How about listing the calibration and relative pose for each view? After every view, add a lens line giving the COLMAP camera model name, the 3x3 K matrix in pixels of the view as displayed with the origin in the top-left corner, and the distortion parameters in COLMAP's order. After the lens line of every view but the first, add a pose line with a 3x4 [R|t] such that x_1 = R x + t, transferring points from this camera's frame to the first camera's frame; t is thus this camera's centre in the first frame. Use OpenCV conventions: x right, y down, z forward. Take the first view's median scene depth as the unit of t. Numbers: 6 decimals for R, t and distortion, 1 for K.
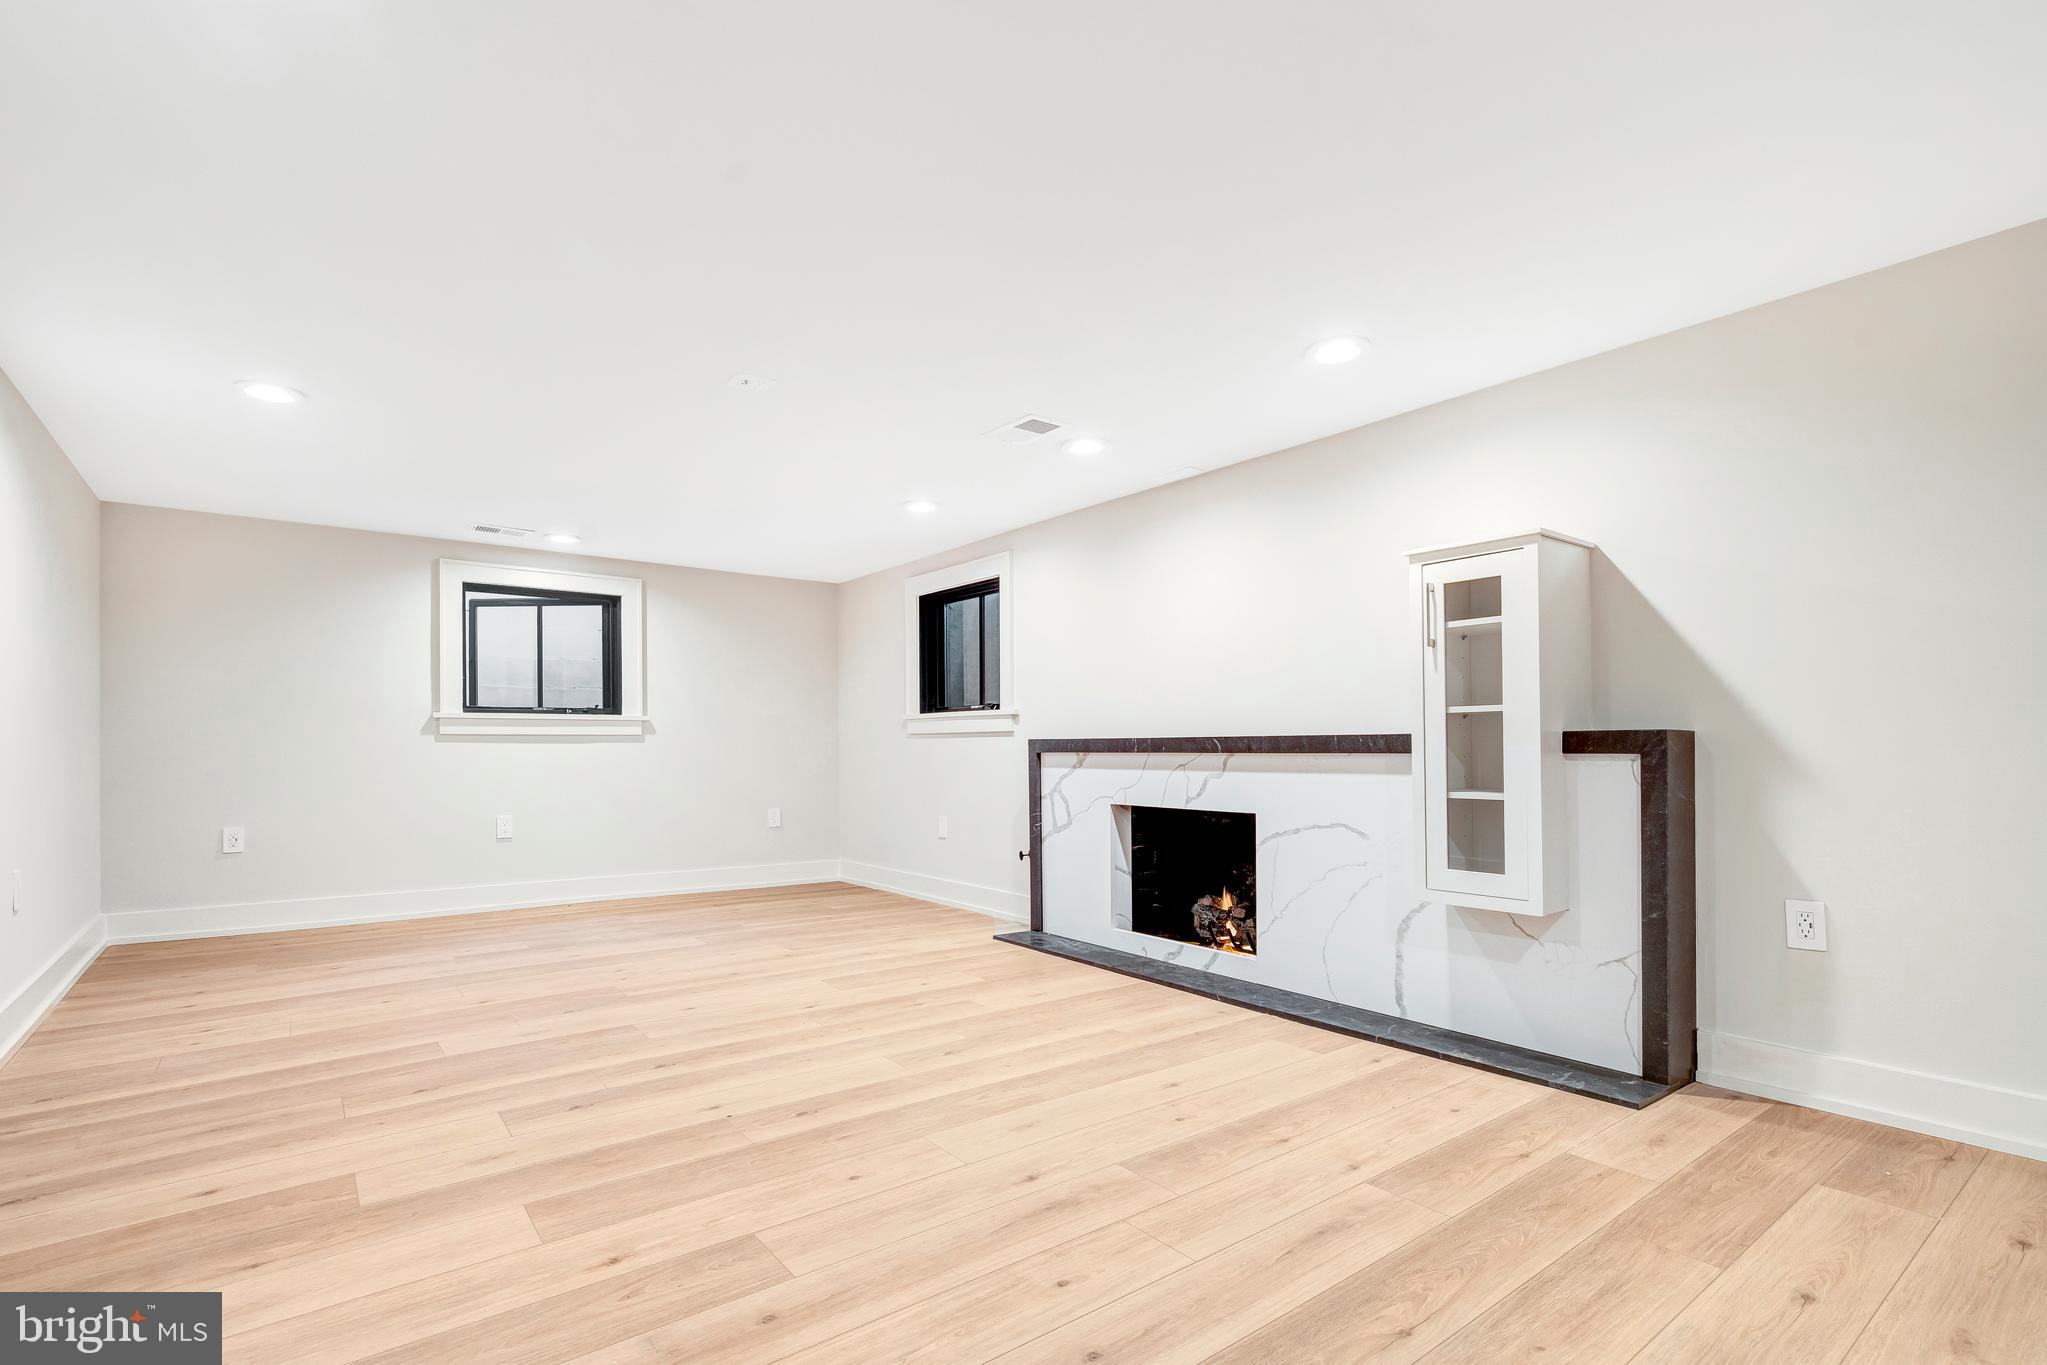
lens RADIAL K [[957.5, 0, 1010.1], [0, 957.5, 737.5], [0, 0, 1]] dist [-0.009998, 0.001736]
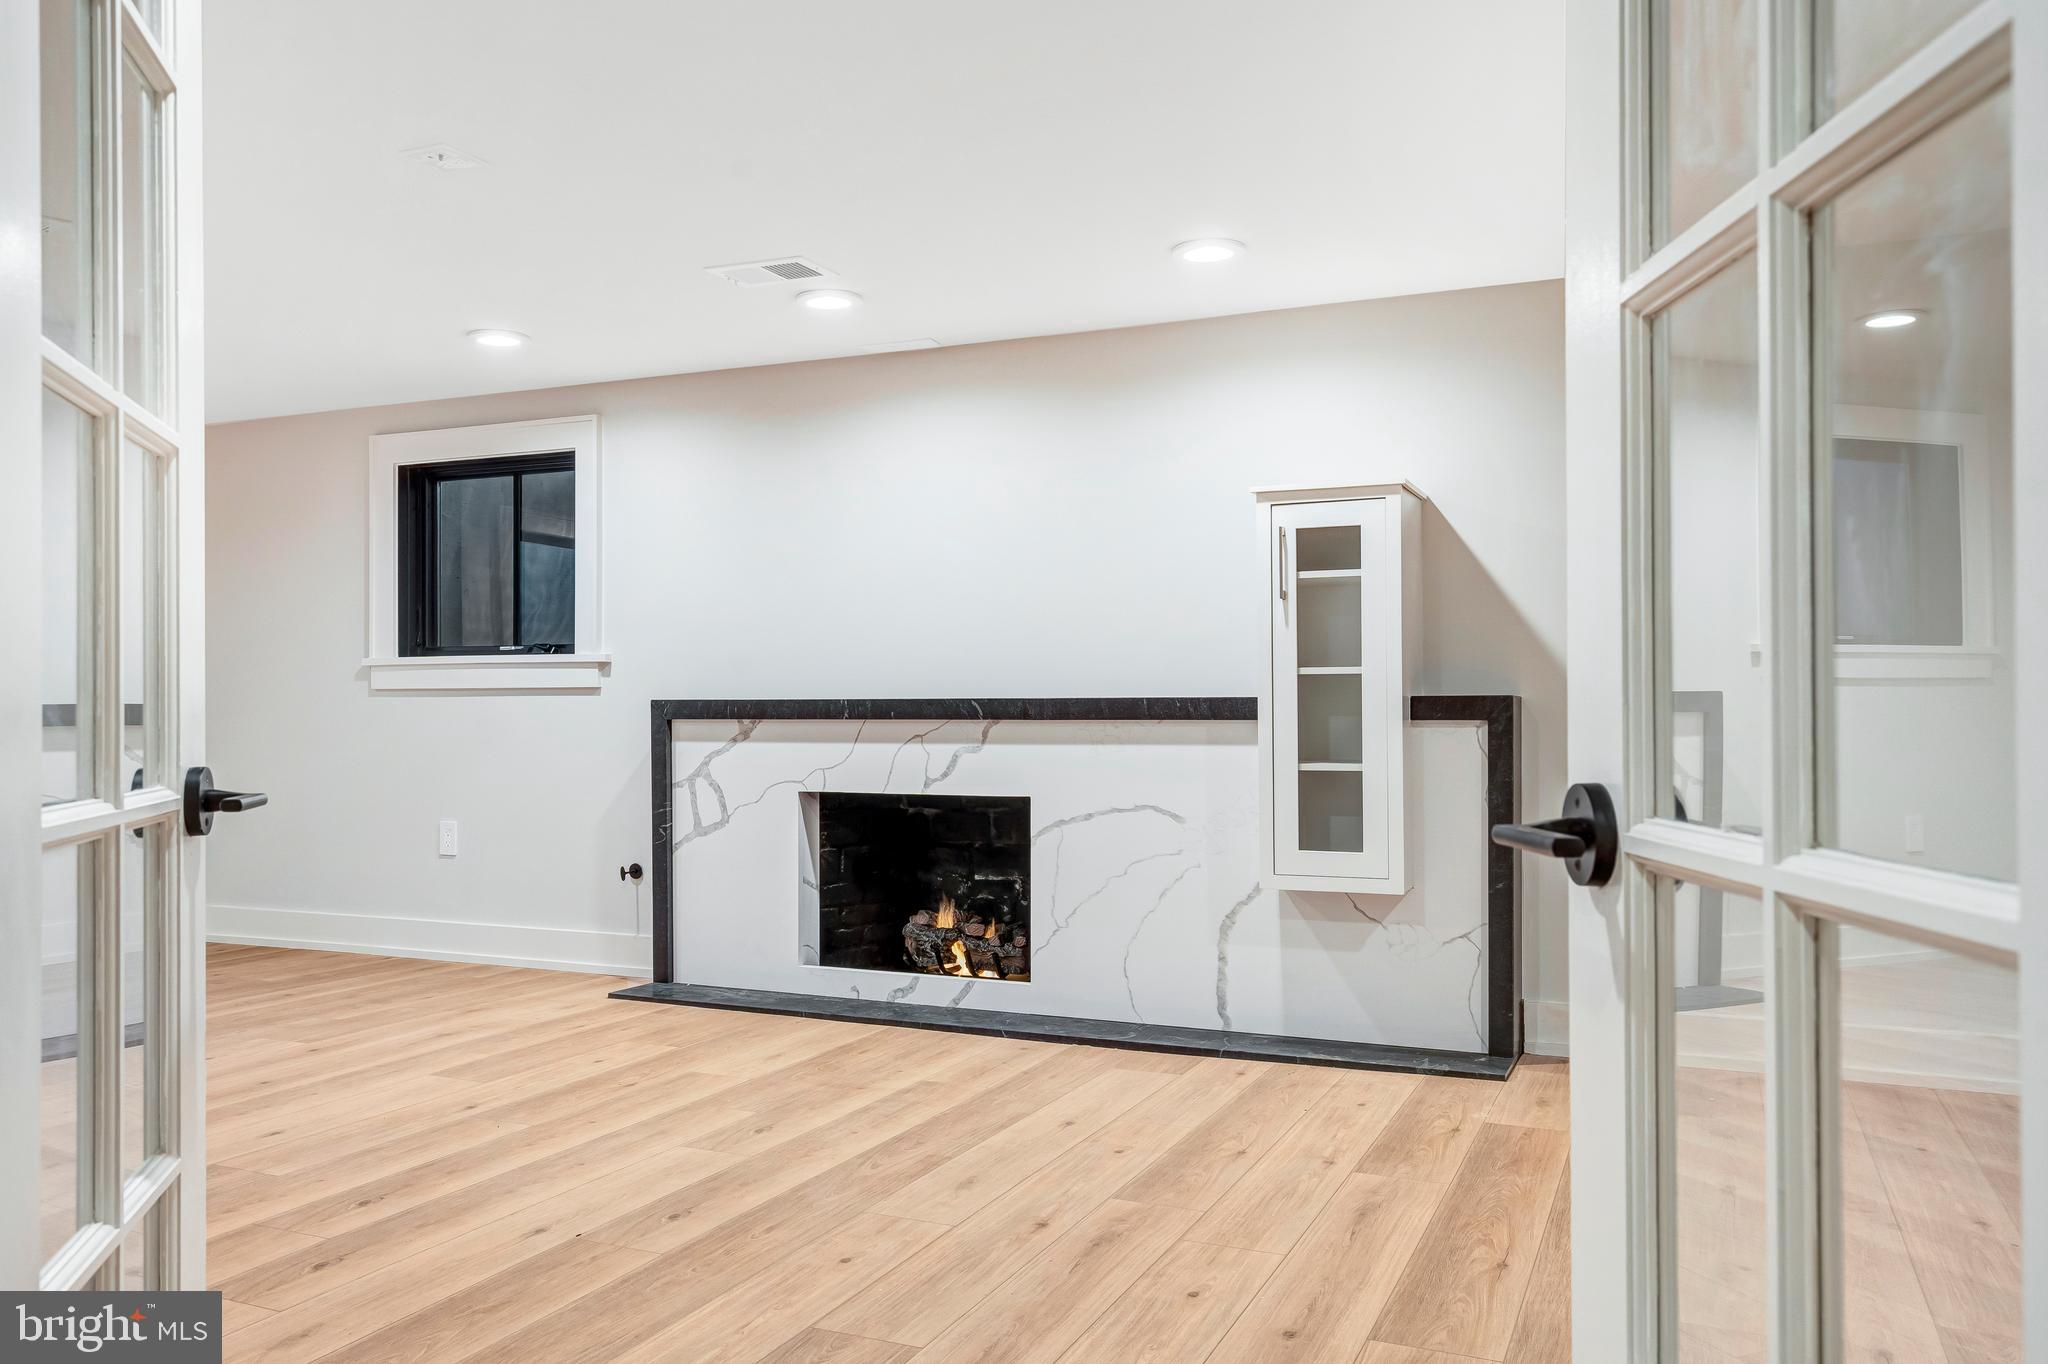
lens RADIAL K [[1538.9, 0, 1012.9], [0, 1538.9, 691.1], [0, 0, 1]] dist [-0.001561, 0.001707]
pose [[0.877216, 0.007272, 0.480041, -0.416380], [-0.006300, 0.999974, -0.003636, -0.003004], [-0.480054, 0.000166, 0.877239, -0.113962]]
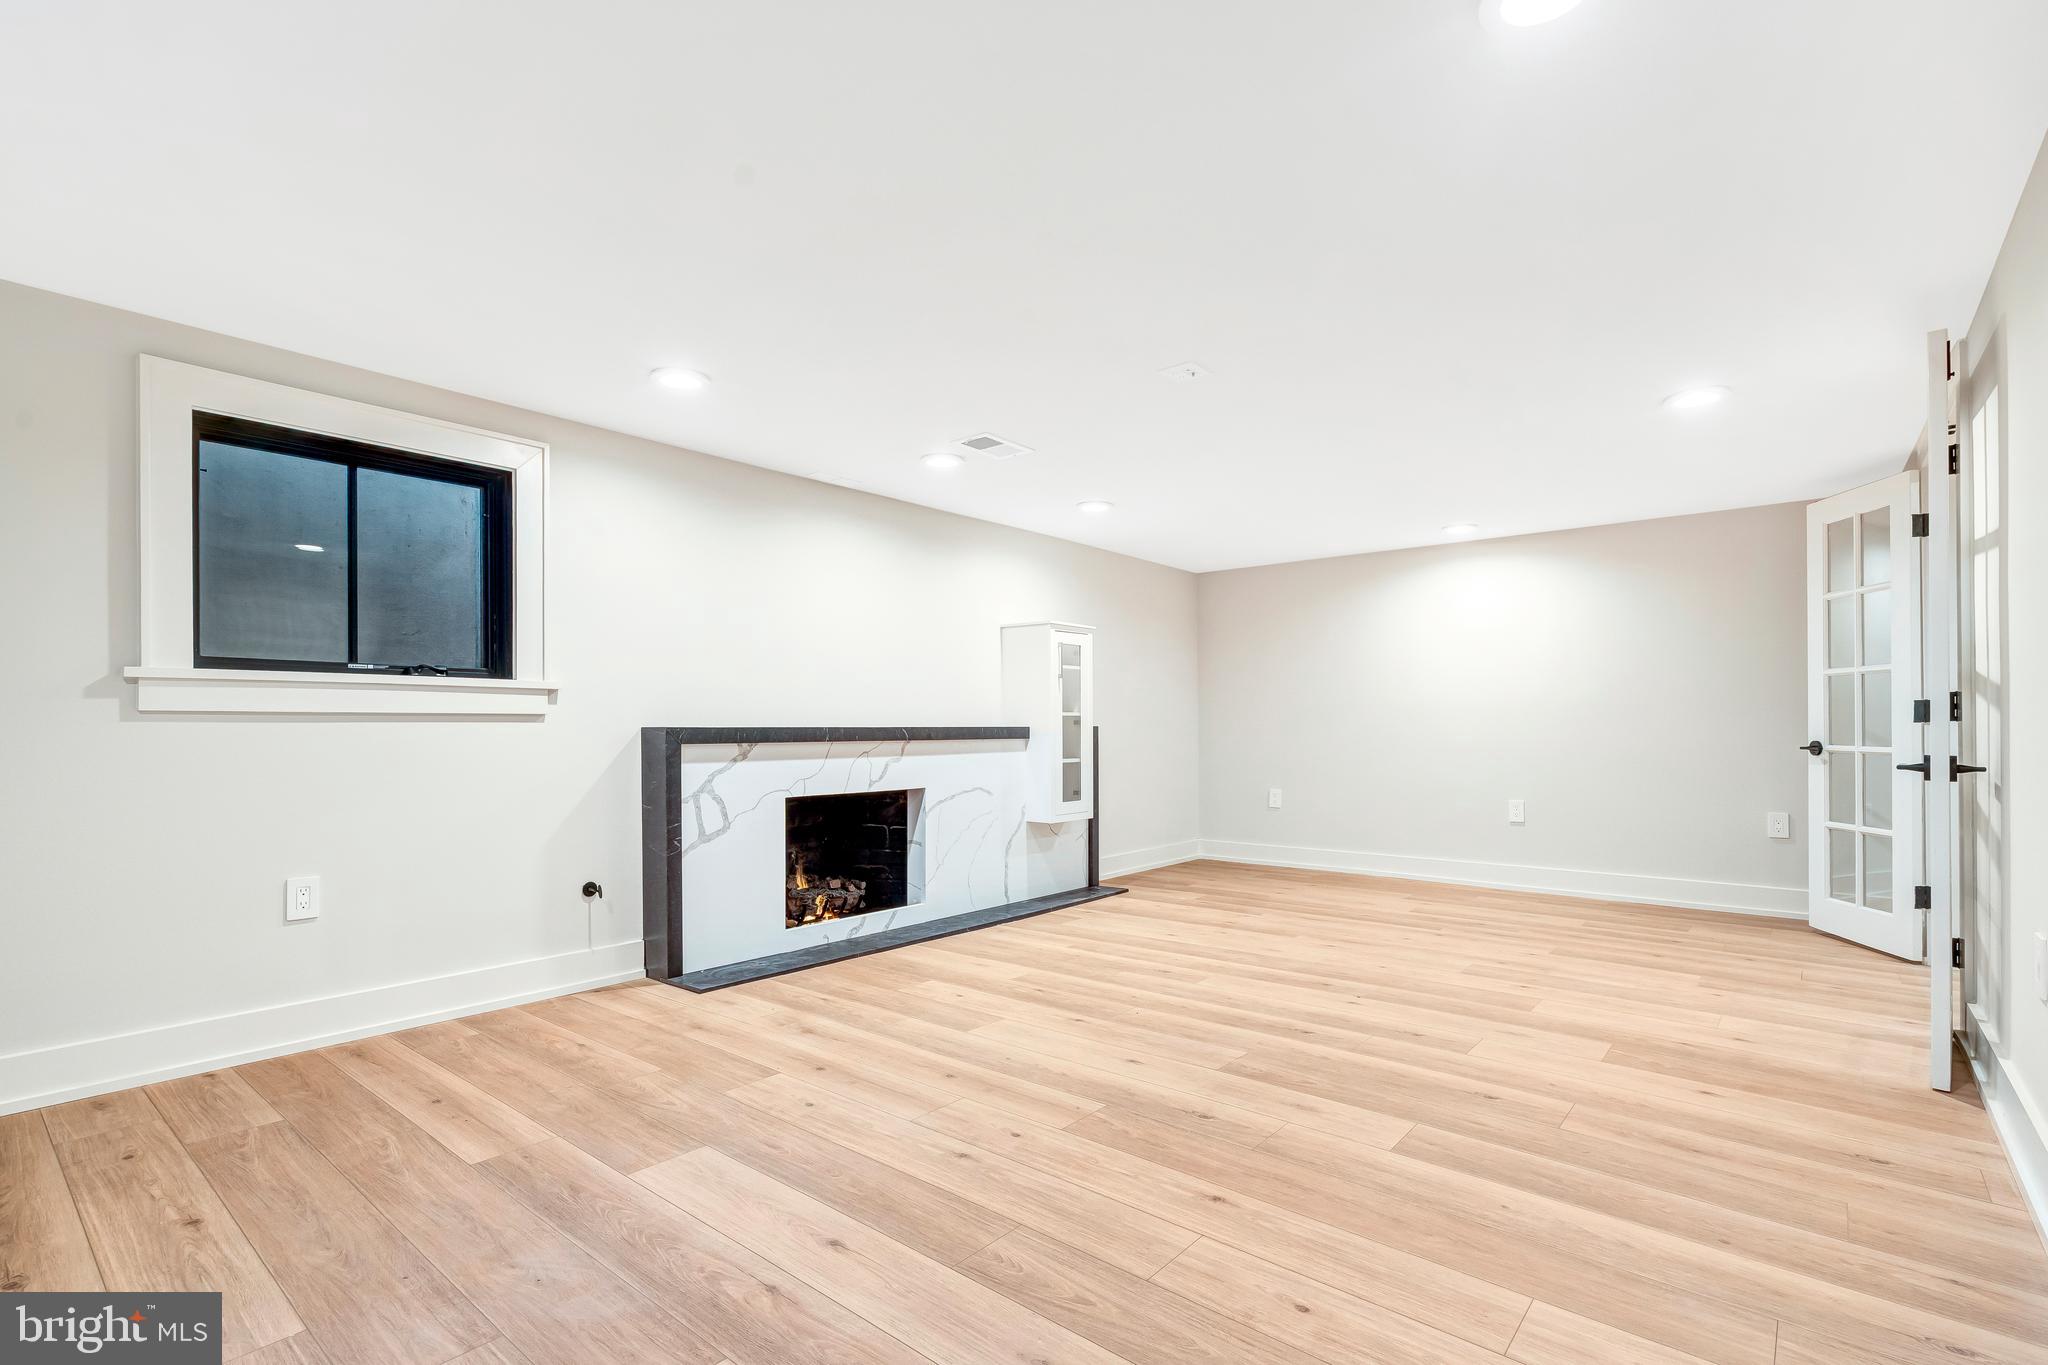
lens RADIAL K [[958.0, 0, 1008.6], [0, 958.0, 716.1], [0, 0, 1]] dist [-0.009998, 0.001736]
pose [[-0.215612, 0.017715, 0.976318, -1.161819], [-0.005804, 0.999795, -0.019423, 0.009267], [-0.976462, -0.009854, -0.215465, 1.343442]]
